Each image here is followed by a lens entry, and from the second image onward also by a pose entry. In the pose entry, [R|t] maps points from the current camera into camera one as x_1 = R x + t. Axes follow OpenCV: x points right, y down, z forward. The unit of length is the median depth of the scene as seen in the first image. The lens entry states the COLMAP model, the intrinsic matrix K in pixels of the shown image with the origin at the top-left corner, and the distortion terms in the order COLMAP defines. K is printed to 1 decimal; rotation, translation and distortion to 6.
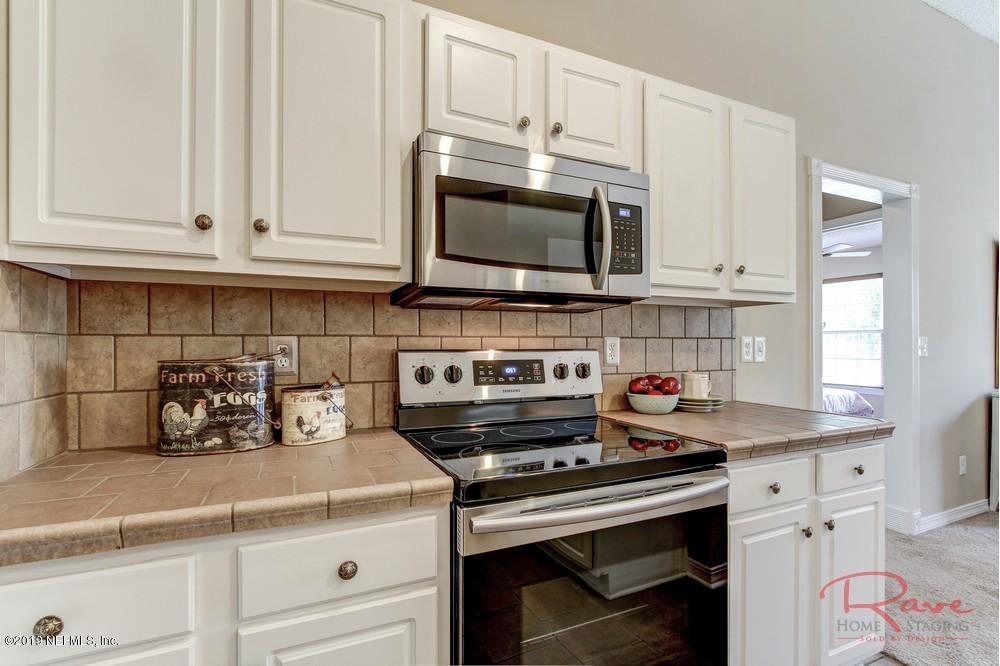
lens RADIAL K [[464.3, 0, 495.9], [0, 464.3, 336.5], [0, 0, 1]] dist [-0.007801, 0.002152]
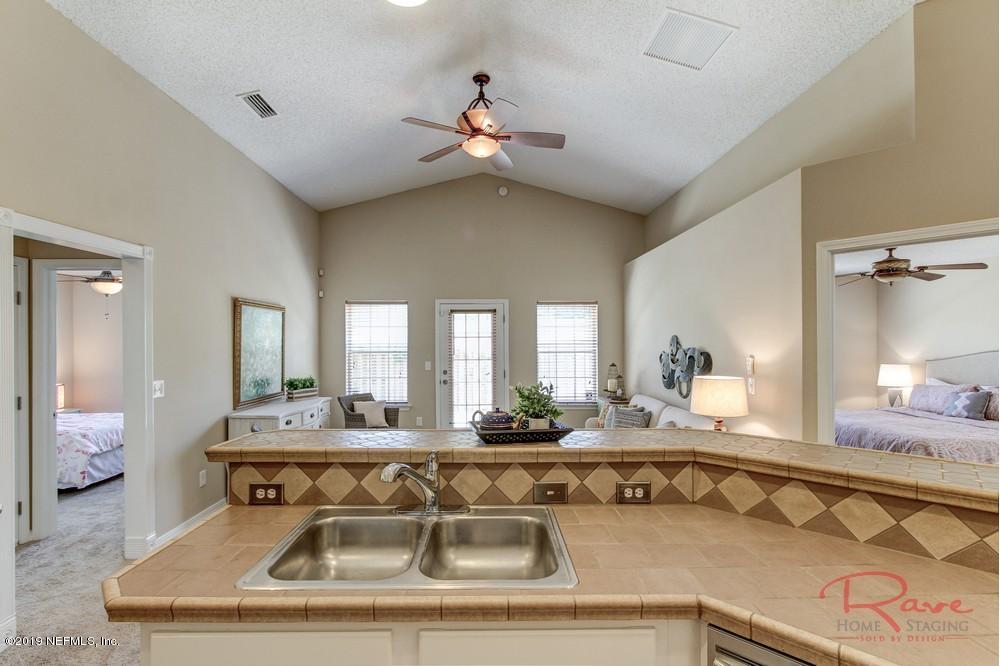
lens RADIAL K [[464.3, 0, 497.8], [0, 464.3, 341.3], [0, 0, 1]] dist [-0.007801, 0.002152]
pose [[0.384591, 0.002000, 0.923085, 0.389593], [-0.013183, 0.999908, 0.003326, -0.231572], [-0.922993, -0.013448, 0.384581, -0.452641]]
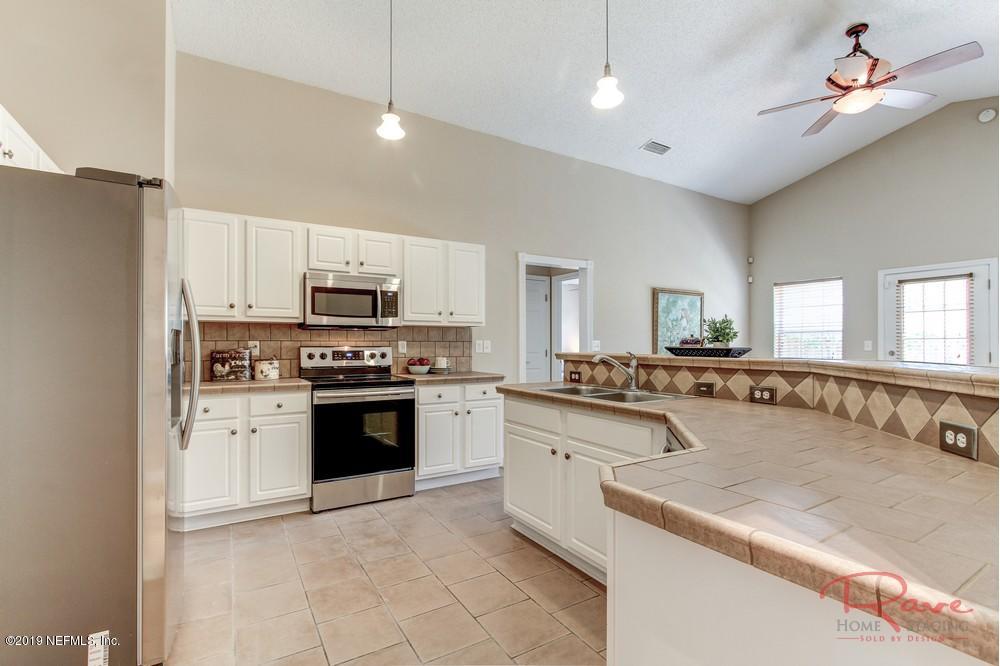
lens RADIAL K [[464.3, 0, 494.4], [0, 464.3, 344.9], [0, 0, 1]] dist [-0.007801, 0.002152]
pose [[0.992343, 0.001450, 0.123508, 0.559645], [-0.003567, 0.999851, 0.016918, -0.027333], [-0.123465, -0.017229, 0.992199, -1.743807]]
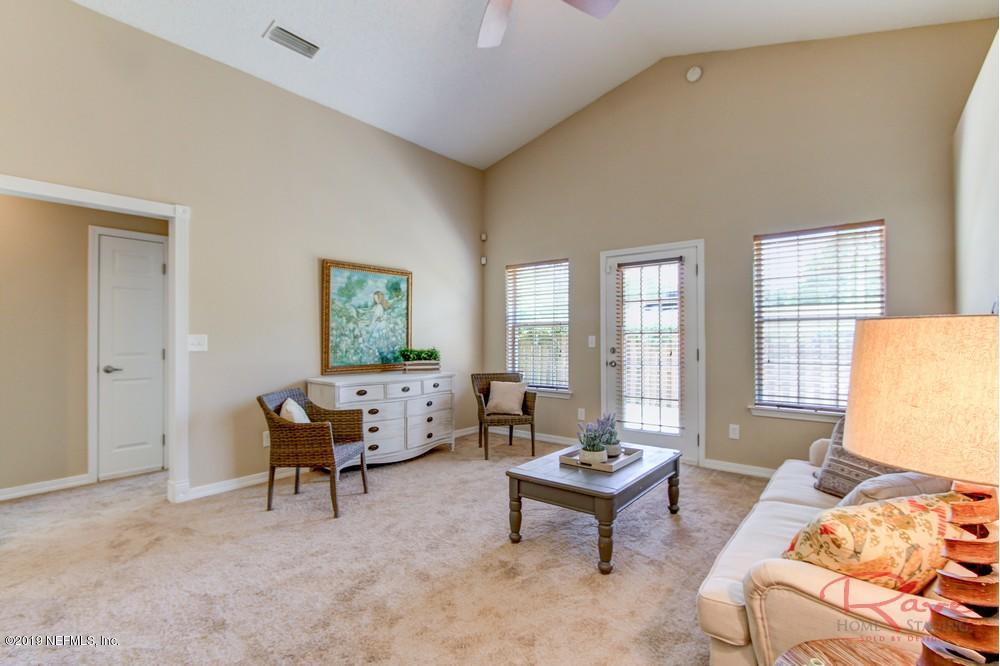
lens RADIAL K [[464.3, 0, 500.4], [0, 464.3, 333.0], [0, 0, 1]] dist [-0.007801, 0.002152]
pose [[0.894673, 0.004600, 0.446698, 2.238076], [-0.006231, 0.999978, 0.002184, -0.027894], [-0.446678, -0.004738, 0.894682, -0.843862]]
